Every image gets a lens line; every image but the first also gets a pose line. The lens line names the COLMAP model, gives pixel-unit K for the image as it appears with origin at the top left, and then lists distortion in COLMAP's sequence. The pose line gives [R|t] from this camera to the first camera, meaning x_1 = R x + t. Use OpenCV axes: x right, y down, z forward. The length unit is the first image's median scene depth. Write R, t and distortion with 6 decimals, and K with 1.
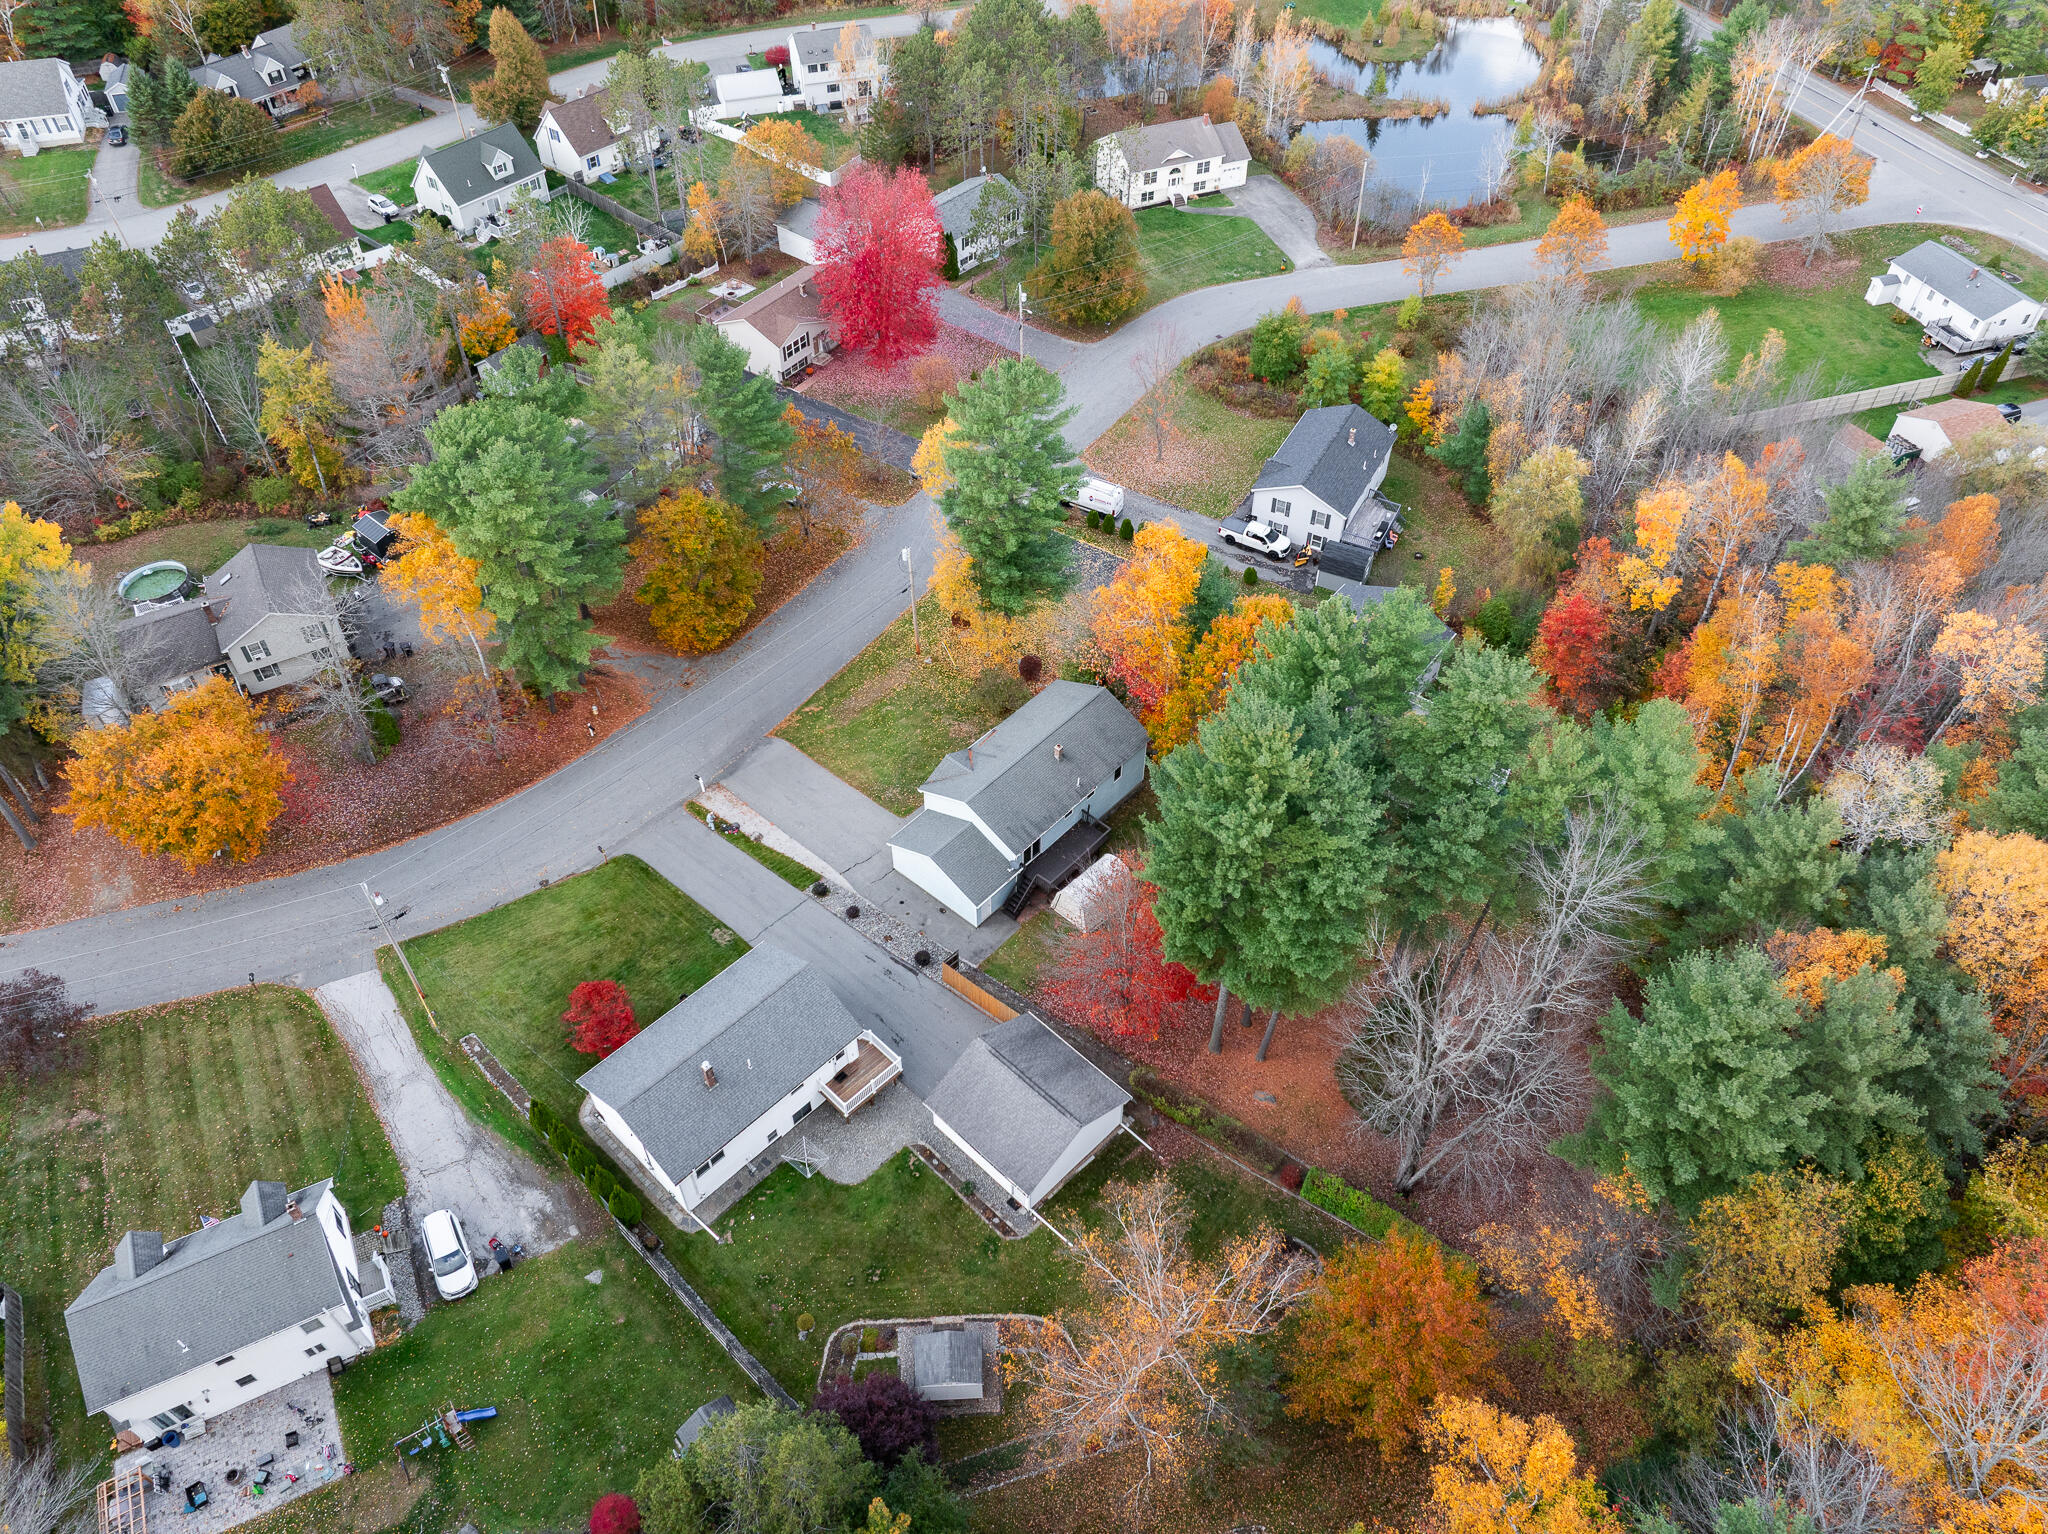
lens RADIAL K [[1434.6, 0, 1024.0], [0, 1434.6, 767.0], [0, 0, 1]] dist [-0.034981, -0.002878]
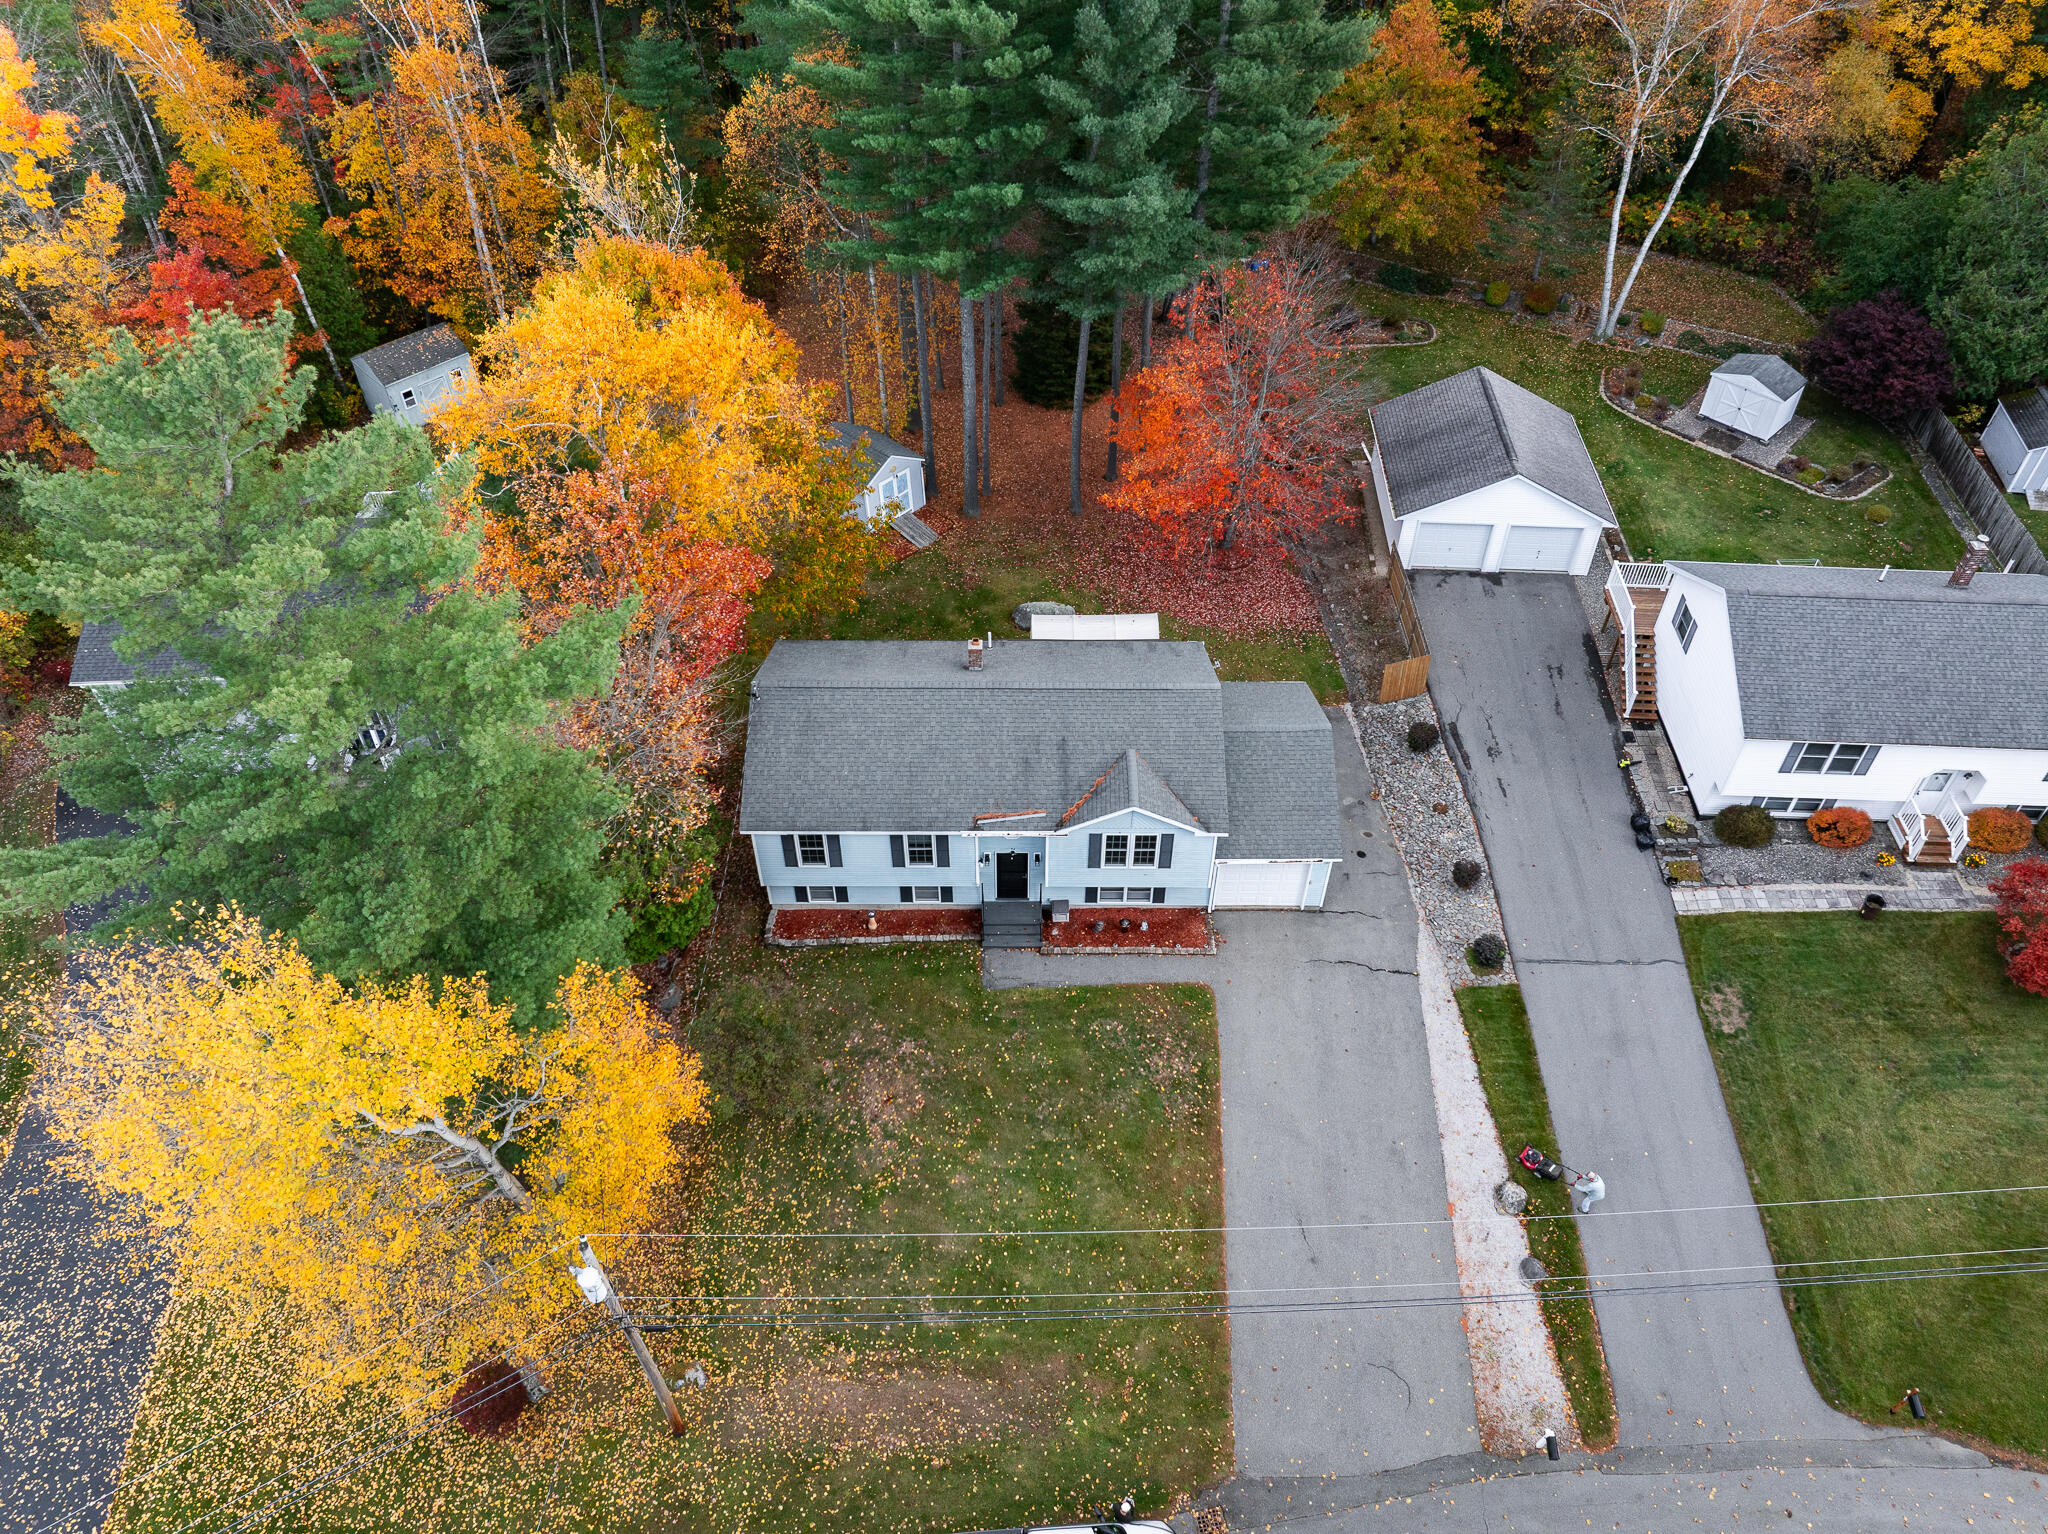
lens RADIAL K [[1434.6, 0, 1024.0], [0, 1434.6, 767.0], [0, 0, 1]] dist [-0.034981, -0.002878]
pose [[-0.659533, -0.525494, 0.537468, -0.255423], [0.543190, 0.161051, 0.824019, -0.379018], [-0.519577, 0.835415, 0.179225, 0.929880]]
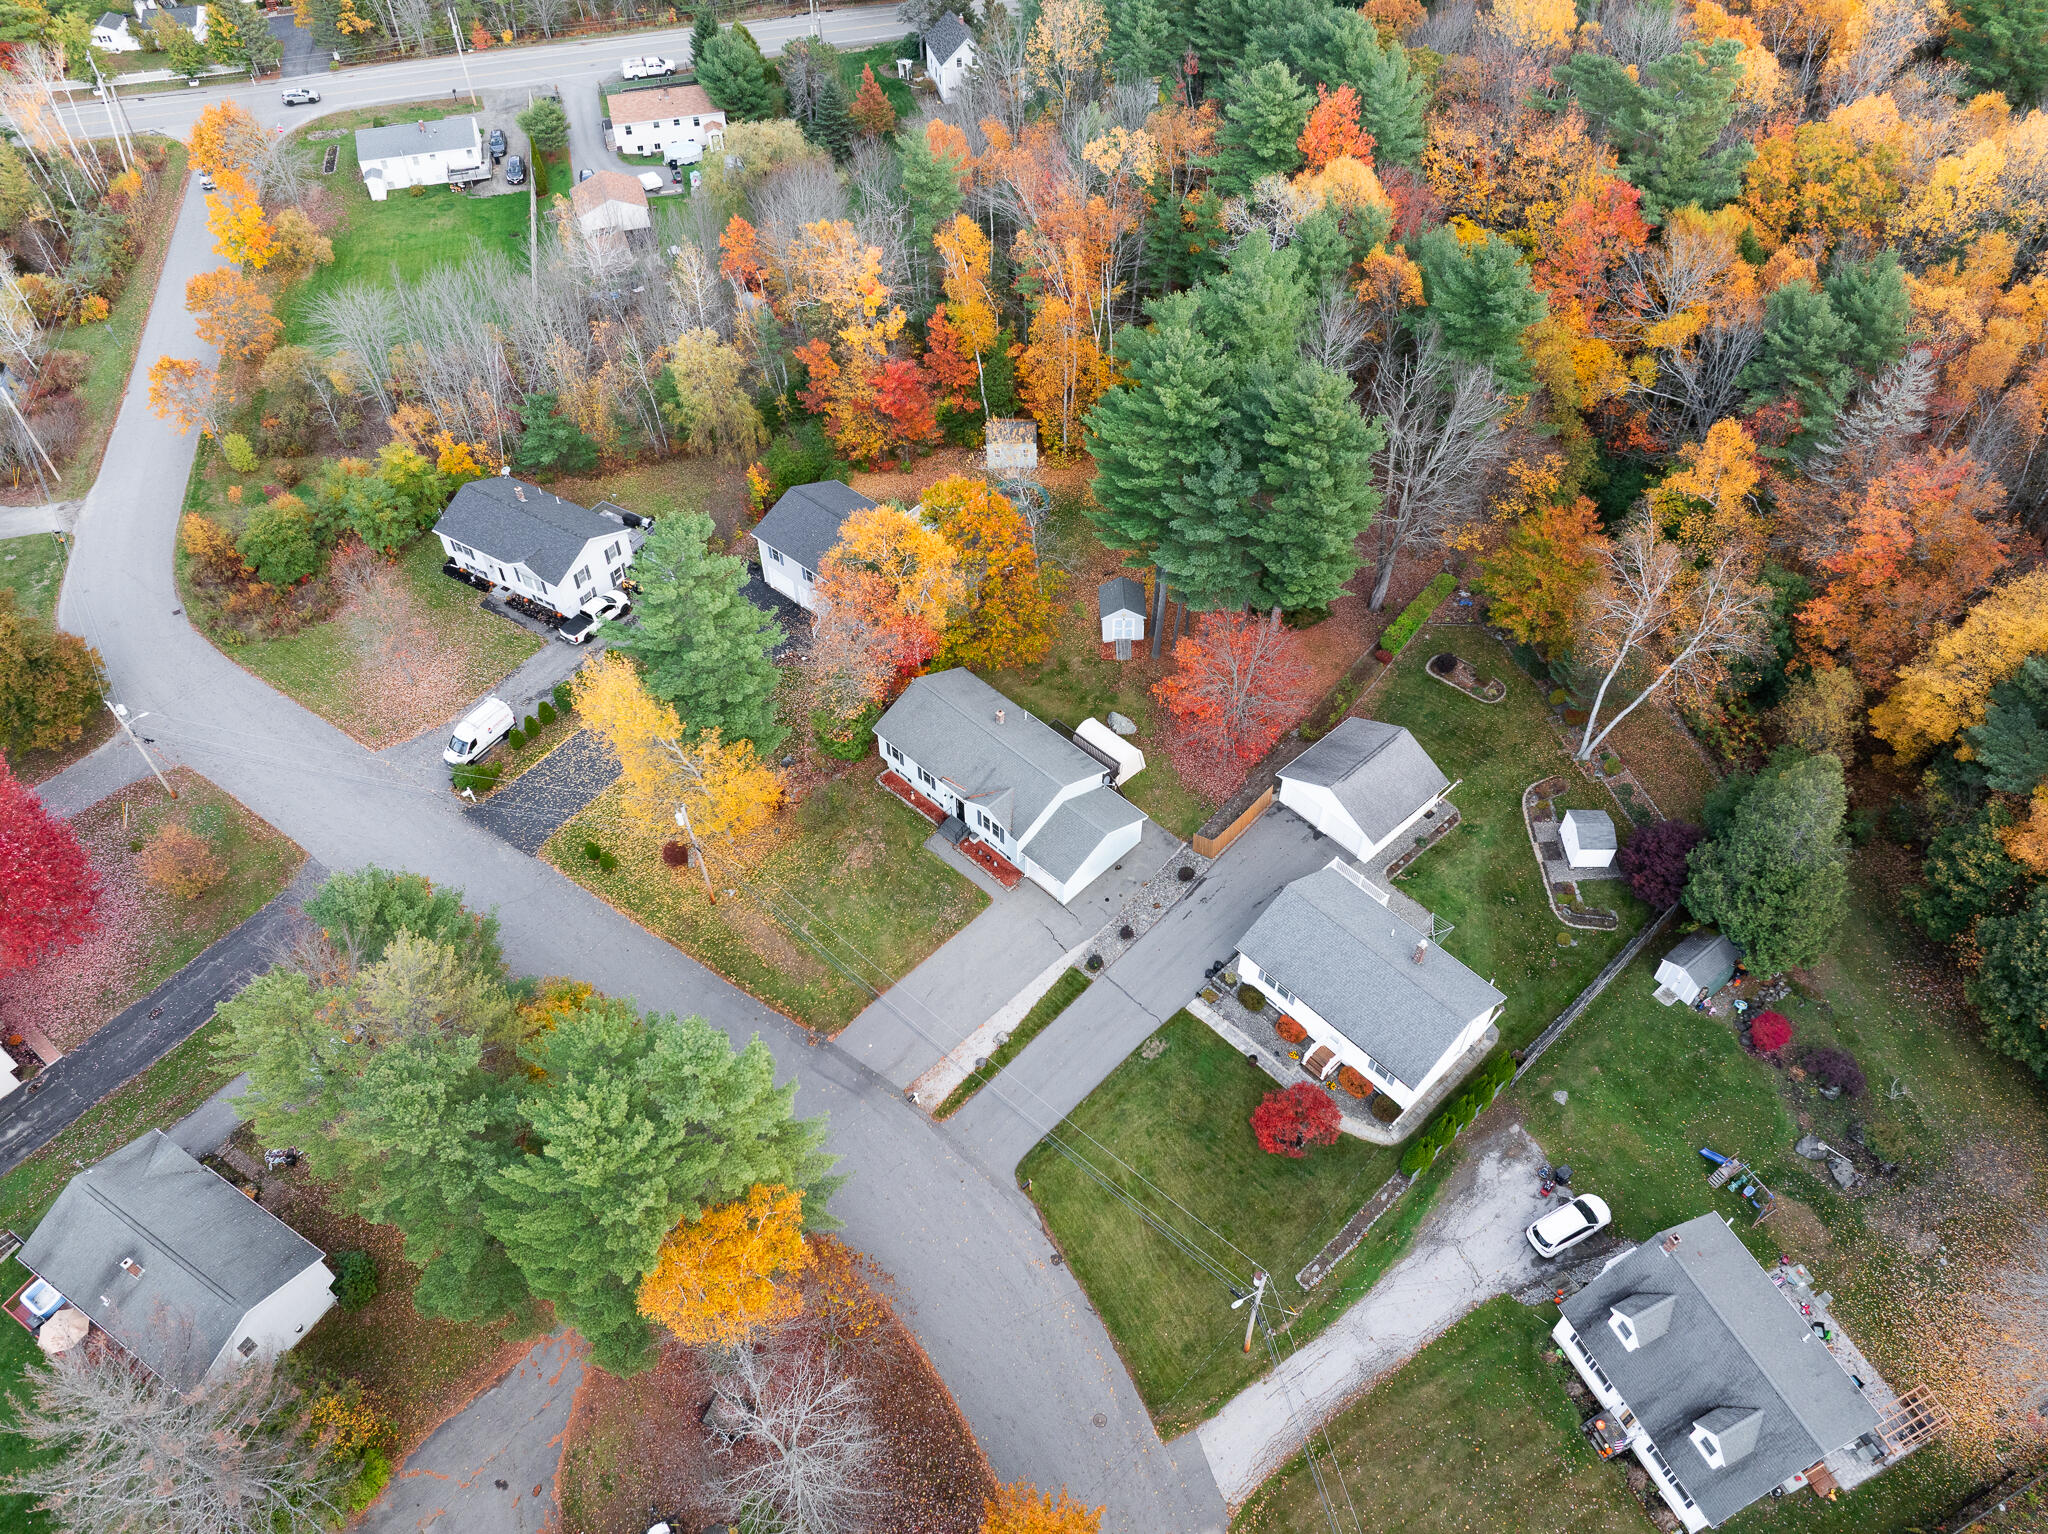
lens RADIAL K [[1424.2, 0, 1024.0], [0, 1424.2, 767.0], [0, 0, 1]] dist [-0.033124, 0.000703]
pose [[0.057248, -0.743931, 0.665800, -0.674150], [0.723705, 0.490320, 0.485631, -0.471530], [-0.687731, 0.454041, 0.566456, 0.422896]]
